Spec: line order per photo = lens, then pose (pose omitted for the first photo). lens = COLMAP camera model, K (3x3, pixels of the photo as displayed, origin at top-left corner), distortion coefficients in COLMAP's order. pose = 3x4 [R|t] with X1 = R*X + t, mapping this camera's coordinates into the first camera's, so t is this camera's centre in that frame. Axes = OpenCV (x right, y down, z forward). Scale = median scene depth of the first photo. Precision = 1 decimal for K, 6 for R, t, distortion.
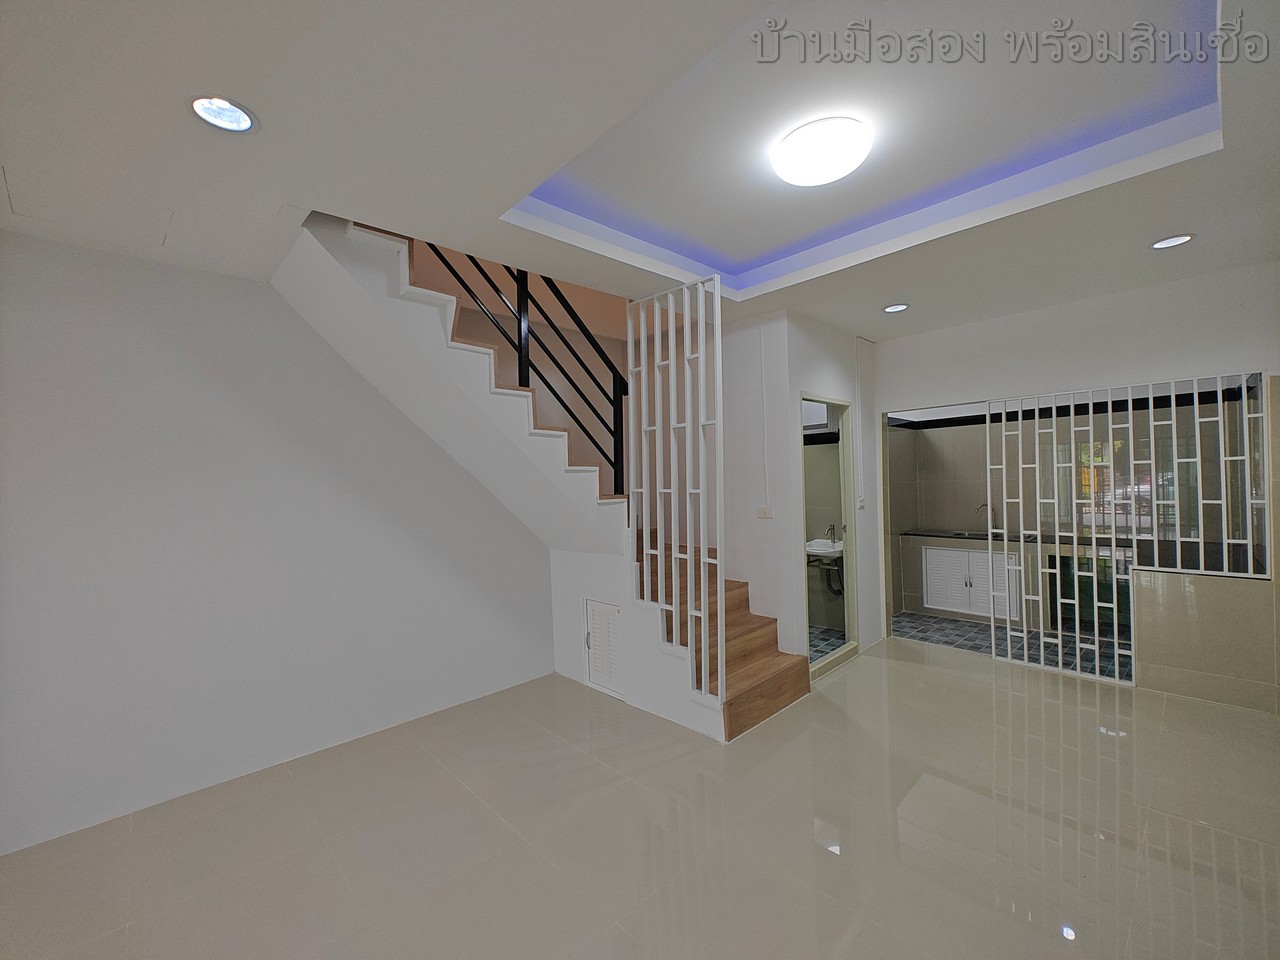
lens RADIAL K [[536.7, 0, 640.0], [0, 536.7, 480.0], [0, 0, 1]] dist [-0.003365, -0.000138]
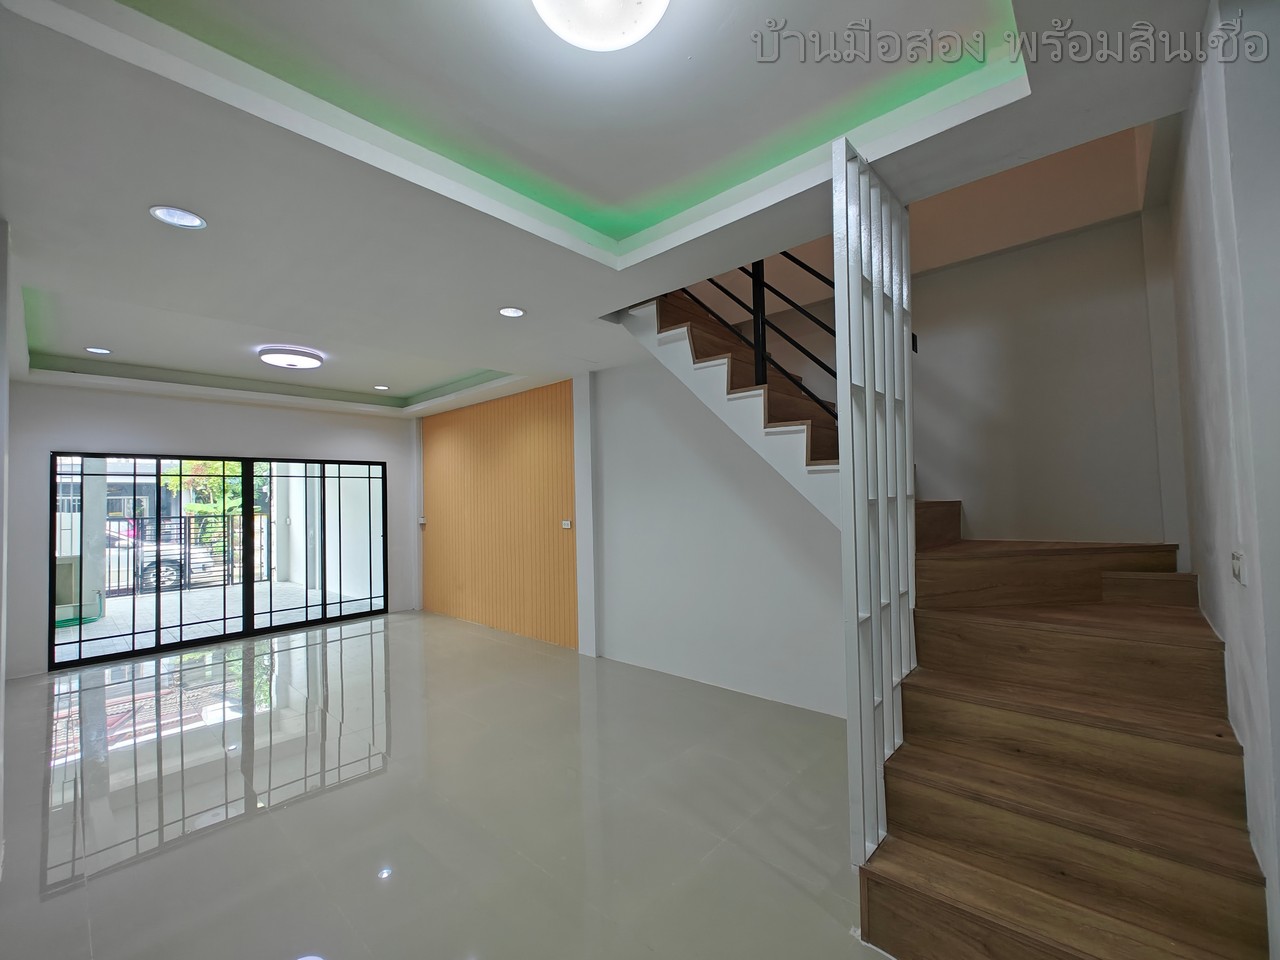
lens RADIAL K [[536.7, 0, 640.0], [0, 536.7, 480.0], [0, 0, 1]] dist [-0.003365, -0.000138]
pose [[0.056121, -0.006956, -0.998400, 0.706278], [0.021087, 0.999761, -0.005780, -0.002863], [0.998201, -0.020729, 0.056254, 0.722829]]
